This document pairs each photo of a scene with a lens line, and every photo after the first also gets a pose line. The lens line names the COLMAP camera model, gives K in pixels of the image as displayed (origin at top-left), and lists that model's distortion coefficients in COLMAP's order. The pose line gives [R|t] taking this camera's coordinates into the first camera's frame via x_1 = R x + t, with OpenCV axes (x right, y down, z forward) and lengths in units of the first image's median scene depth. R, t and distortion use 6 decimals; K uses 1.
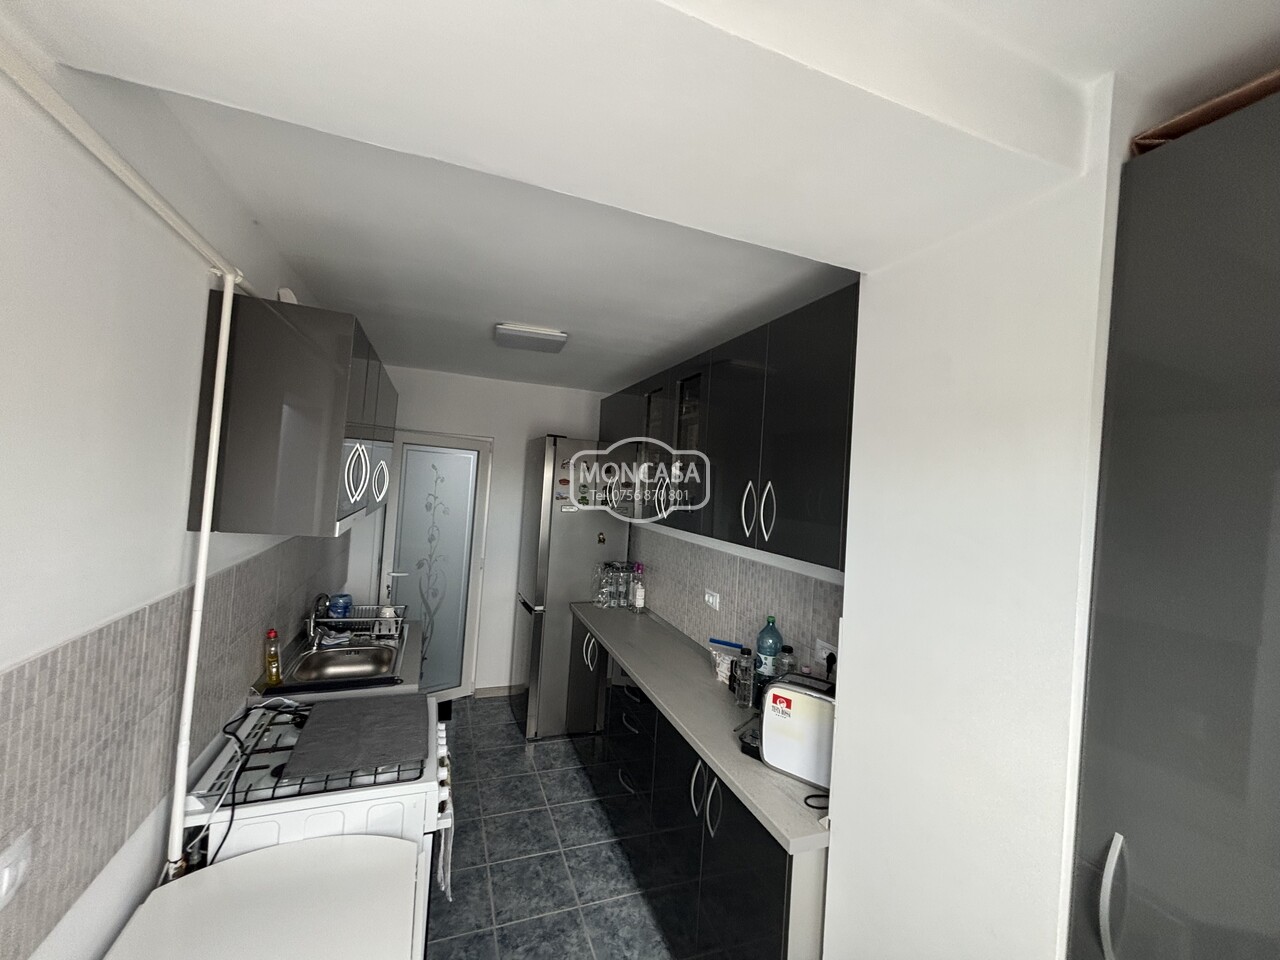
lens RADIAL K [[515.7, 0, 638.4], [0, 515.7, 474.5], [0, 0, 1]] dist [0.001126, -0.000825]
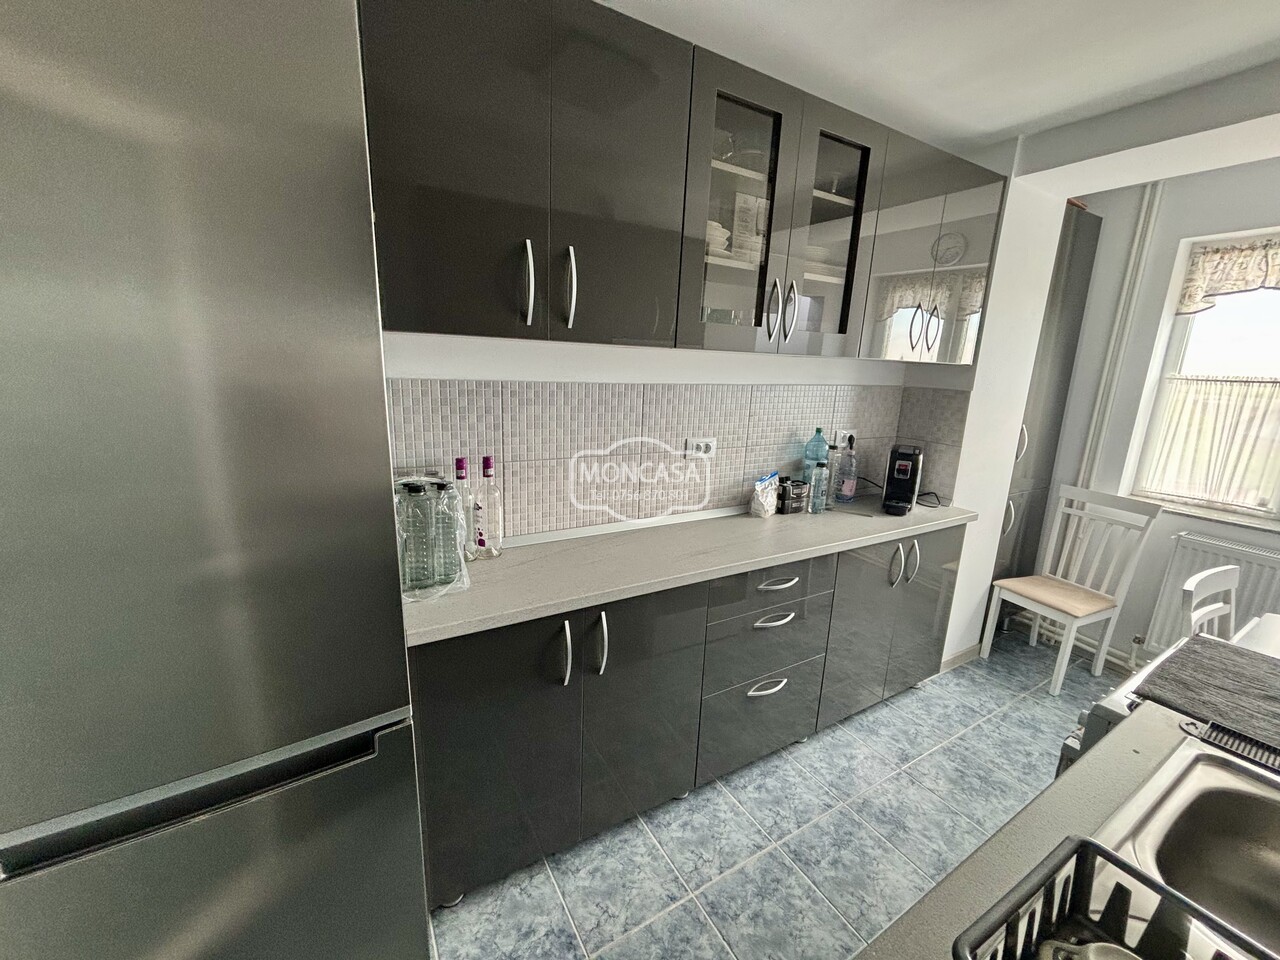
lens RADIAL K [[515.7, 0, 636.5], [0, 515.7, 478.2], [0, 0, 1]] dist [0.001126, -0.000825]
pose [[-0.165545, -0.291703, 0.942074, -0.699633], [-0.067948, 0.956359, 0.284185, 0.083873], [-0.983859, -0.016967, -0.178141, 1.471471]]
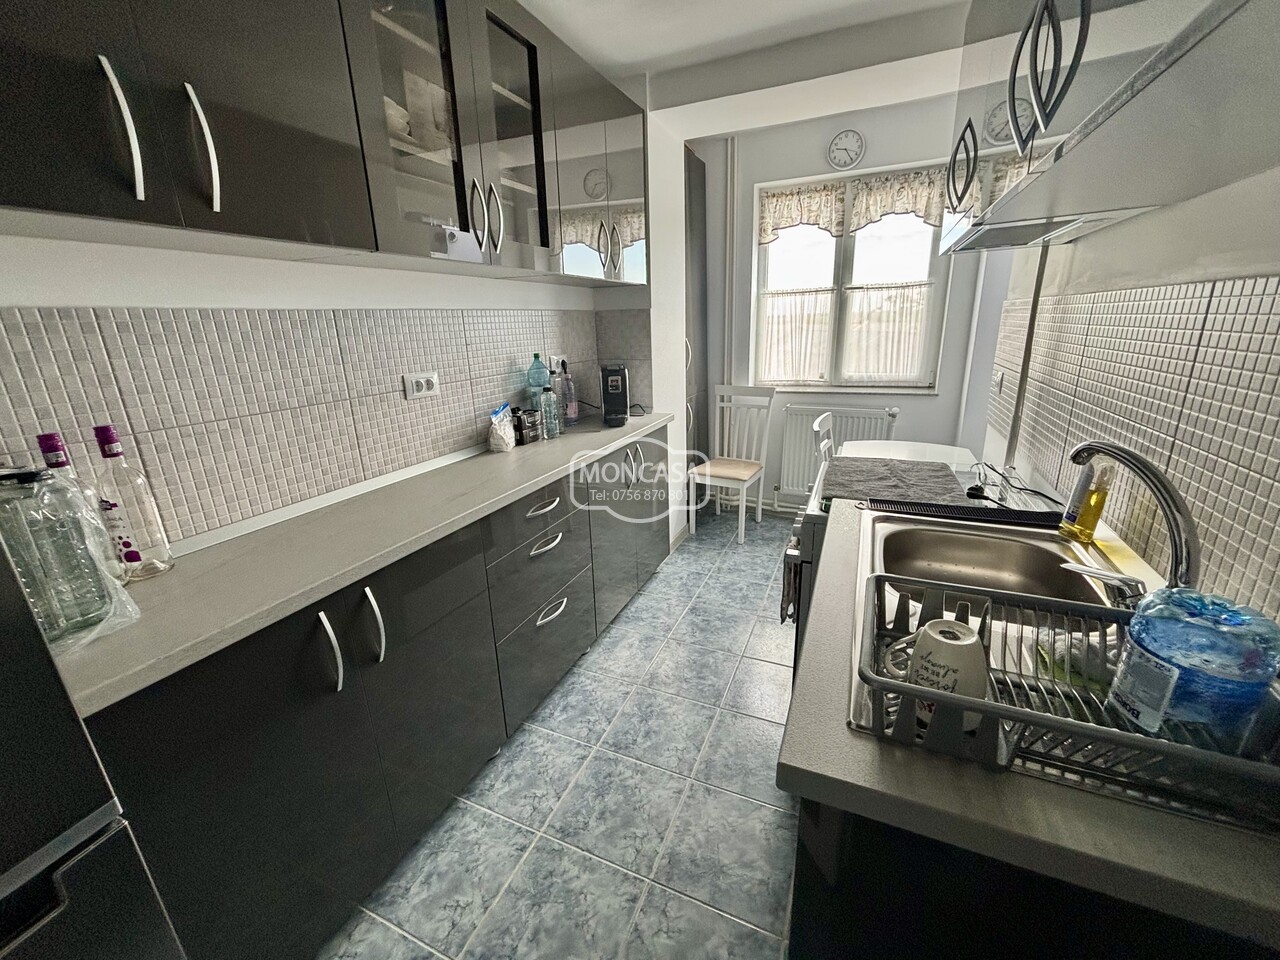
lens RADIAL K [[515.7, 0, 639.0], [0, 515.7, 478.4], [0, 0, 1]] dist [0.001126, -0.000825]
pose [[-0.709199, -0.250347, 0.659063, -0.641115], [-0.031046, 0.945012, 0.325558, 0.150979], [-0.704325, 0.210424, -0.677974, 1.532668]]
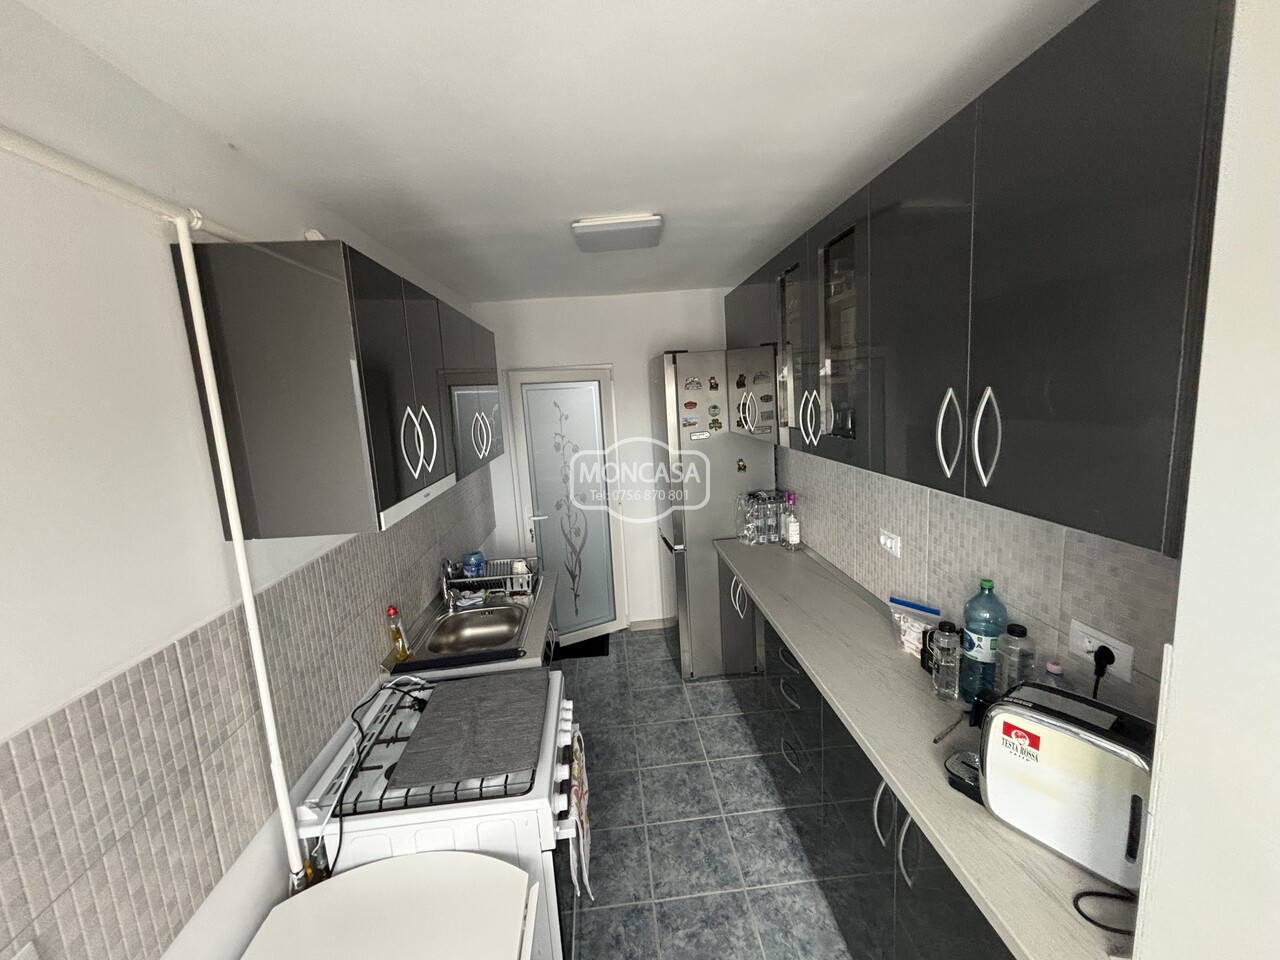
lens RADIAL K [[515.7, 0, 635.6], [0, 515.7, 478.8], [0, 0, 1]] dist [0.001126, -0.000825]
pose [[0.948875, -0.078421, -0.305757, 0.033800], [0.132876, 0.977877, 0.161556, -0.025359], [0.286323, -0.193924, 0.938303, 0.240084]]
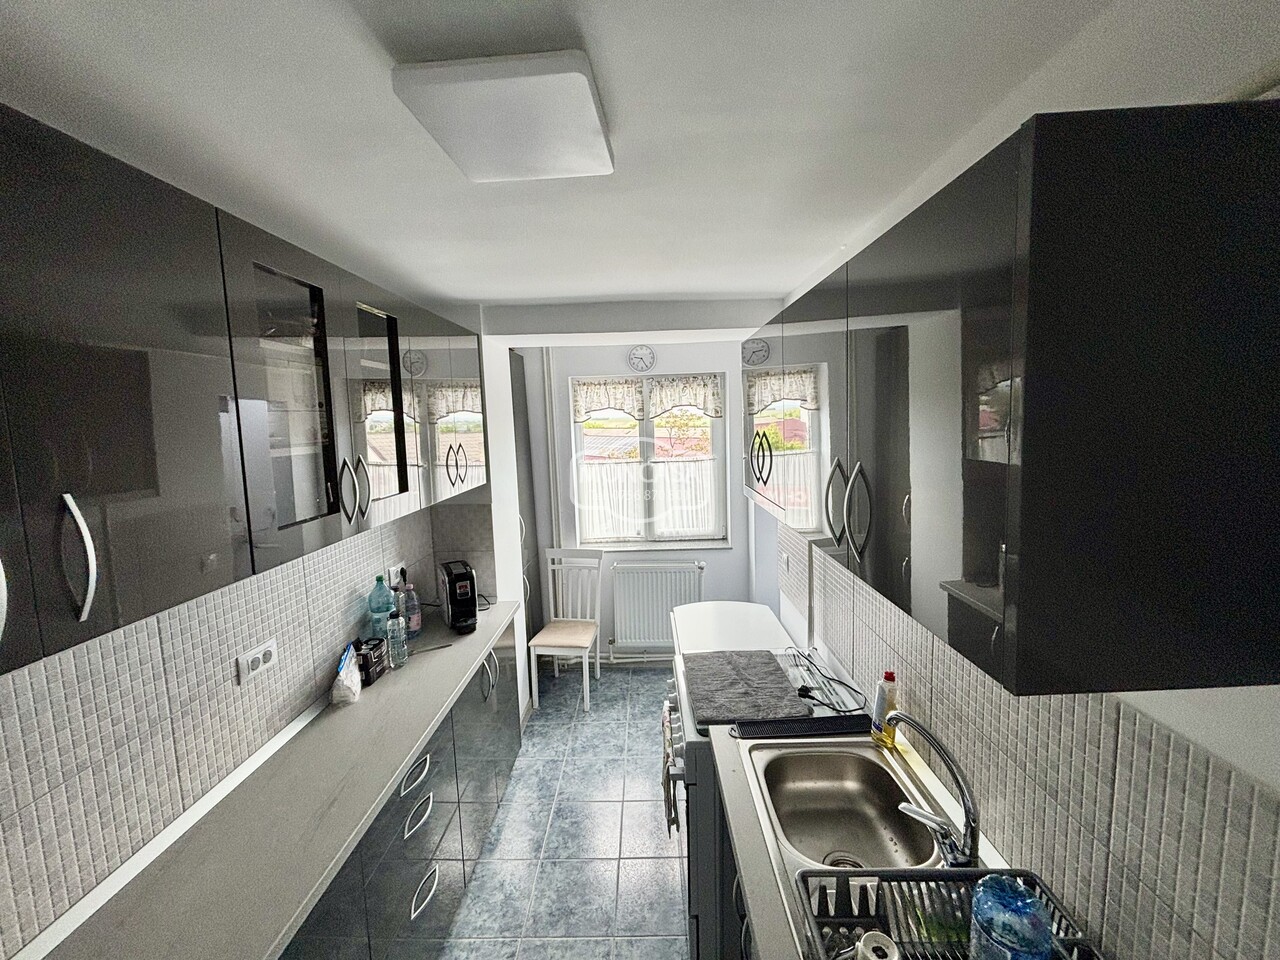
lens RADIAL K [[515.7, 0, 639.2], [0, 515.7, 477.0], [0, 0, 1]] dist [0.001126, -0.000825]
pose [[-0.927982, -0.081850, 0.363525, -0.545086], [-0.039527, 0.991695, 0.122386, -0.065228], [-0.370523, 0.099203, -0.923510, 1.623079]]
